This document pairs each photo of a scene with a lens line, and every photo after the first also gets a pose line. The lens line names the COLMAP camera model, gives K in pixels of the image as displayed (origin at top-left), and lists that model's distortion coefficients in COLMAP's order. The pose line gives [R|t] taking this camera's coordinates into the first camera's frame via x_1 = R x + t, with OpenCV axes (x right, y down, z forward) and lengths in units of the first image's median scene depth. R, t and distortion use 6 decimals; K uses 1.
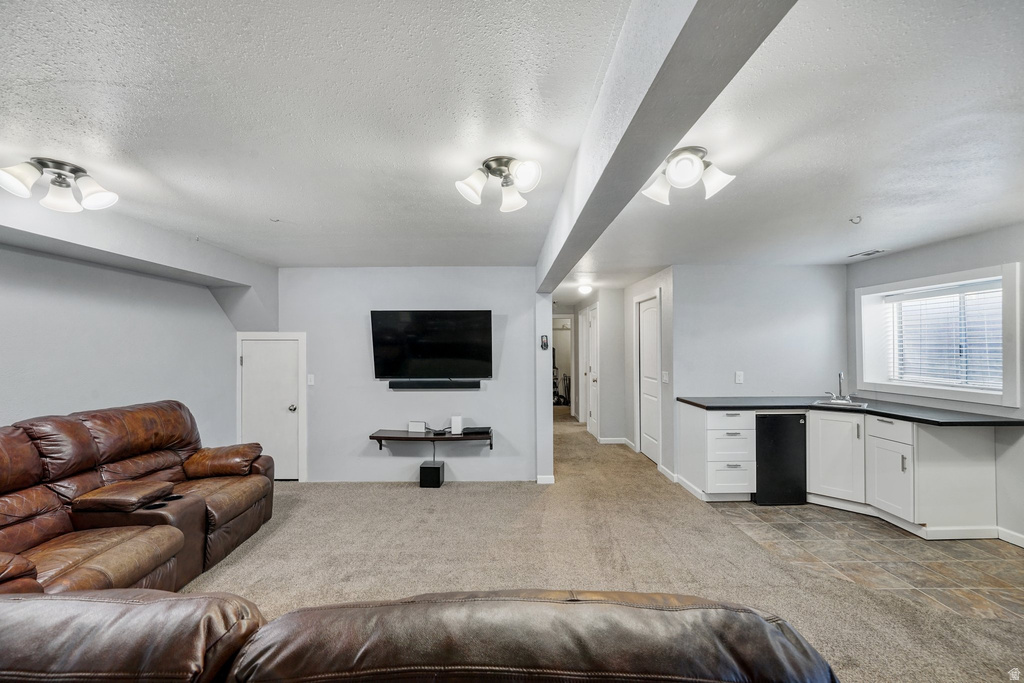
lens RADIAL K [[406.4, 0, 513.7], [0, 406.4, 344.4], [0, 0, 1]] dist [-0.009221, 0.002524]
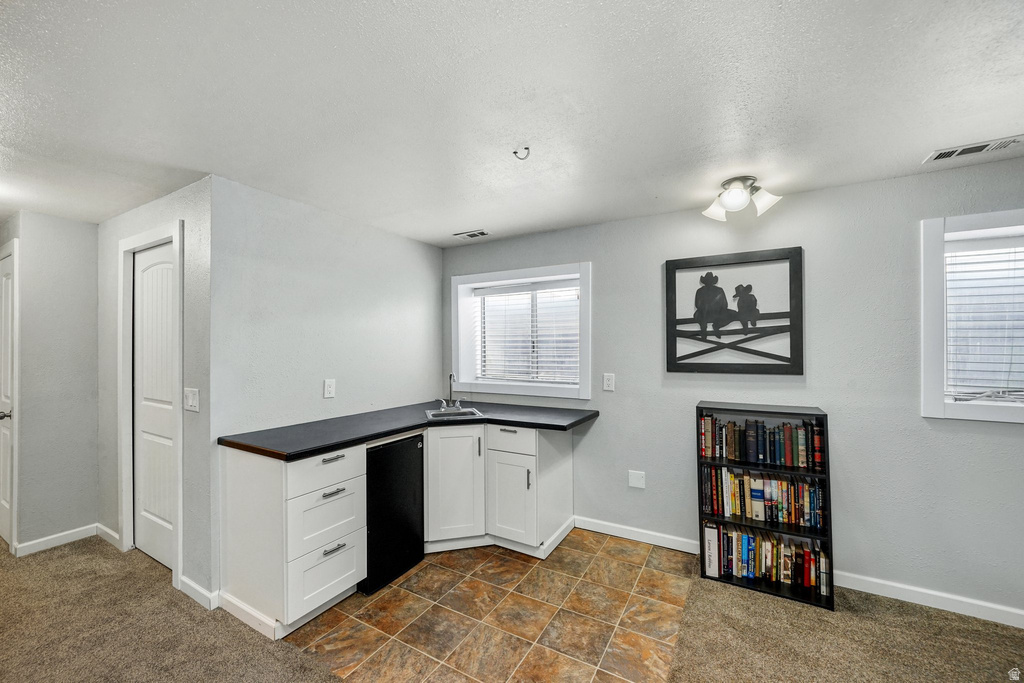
lens RADIAL K [[406.4, 0, 513.8], [0, 406.4, 346.1], [0, 0, 1]] dist [-0.009221, 0.002524]
pose [[0.524599, 0.006026, 0.851328, 0.192166], [-0.006294, 0.999975, -0.003200, 0.017423], [-0.851326, -0.003679, 0.524624, 0.490827]]
